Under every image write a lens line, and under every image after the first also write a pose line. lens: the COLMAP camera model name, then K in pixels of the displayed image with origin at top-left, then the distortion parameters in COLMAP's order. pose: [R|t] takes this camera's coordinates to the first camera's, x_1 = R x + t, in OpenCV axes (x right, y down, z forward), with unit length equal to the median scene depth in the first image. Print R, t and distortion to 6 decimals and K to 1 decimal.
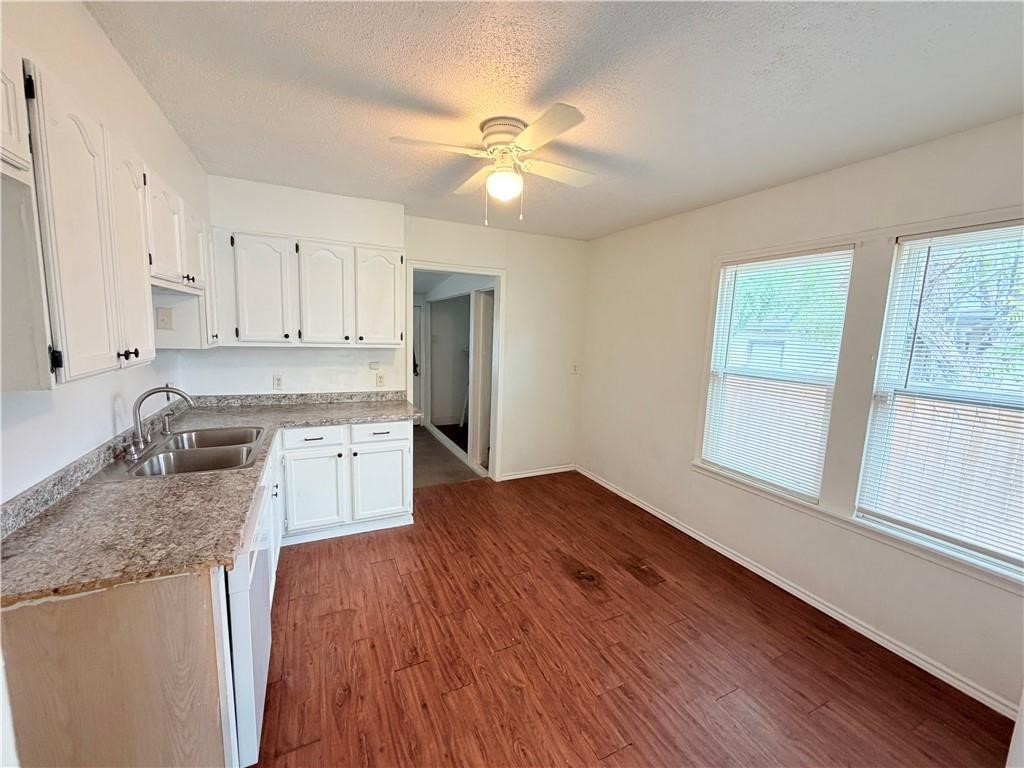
lens RADIAL K [[408.8, 0, 508.3], [0, 408.8, 381.9], [0, 0, 1]] dist [0.000533, 0.000213]
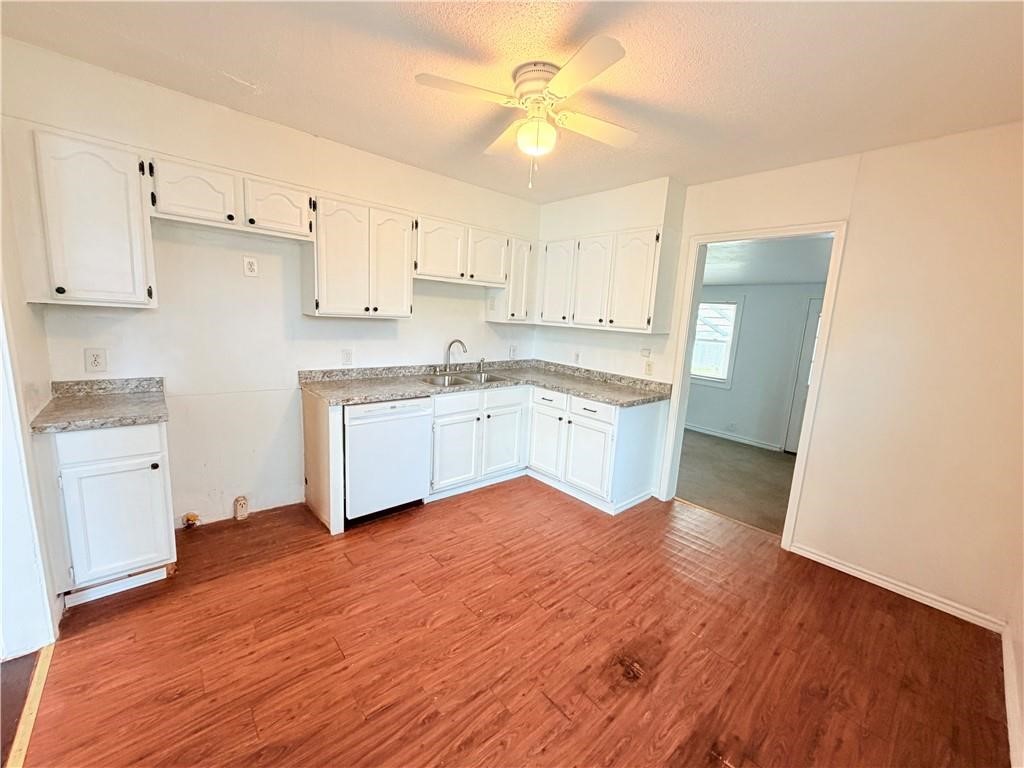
lens RADIAL K [[408.8, 0, 510.2], [0, 408.8, 382.9], [0, 0, 1]] dist [0.000533, 0.000213]
pose [[0.272039, 0.141652, -0.951803, 0.690422], [-0.171089, 0.980467, 0.097018, -0.010619], [0.946955, 0.136450, 0.290961, 0.549985]]
